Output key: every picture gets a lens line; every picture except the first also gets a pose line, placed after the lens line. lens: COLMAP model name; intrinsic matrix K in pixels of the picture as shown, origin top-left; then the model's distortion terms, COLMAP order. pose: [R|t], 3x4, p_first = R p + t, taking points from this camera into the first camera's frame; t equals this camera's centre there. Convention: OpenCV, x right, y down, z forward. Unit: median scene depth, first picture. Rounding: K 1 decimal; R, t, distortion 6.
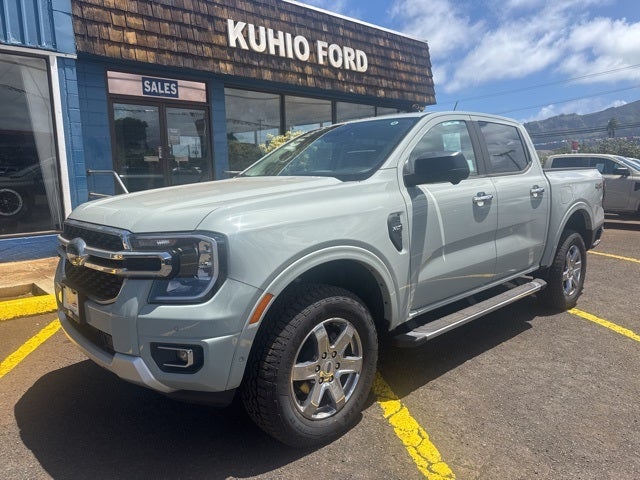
lens RADIAL K [[483.7, 0, 340.7], [0, 483.7, 245.8], [0, 0, 1]] dist [0.010721, -0.026416]
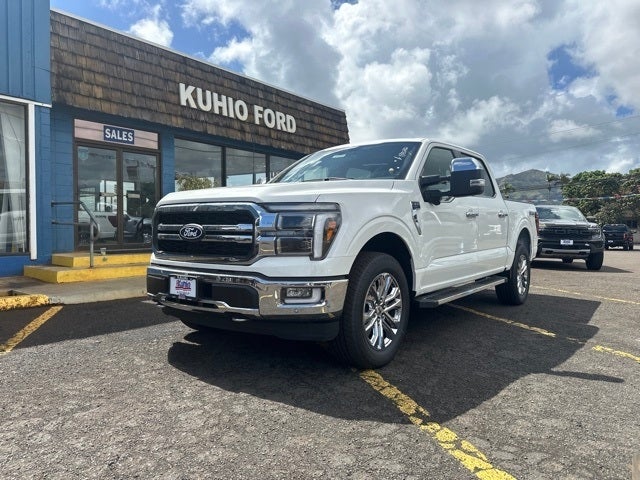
lens RADIAL K [[483.7, 0, 342.3], [0, 483.7, 247.0], [0, 0, 1]] dist [0.010721, -0.026416]
pose [[0.985624, 0.014845, 0.168298, -0.032011], [0.005588, 0.992723, -0.120291, 0.073016], [-0.168859, 0.119502, 0.978369, -0.171606]]
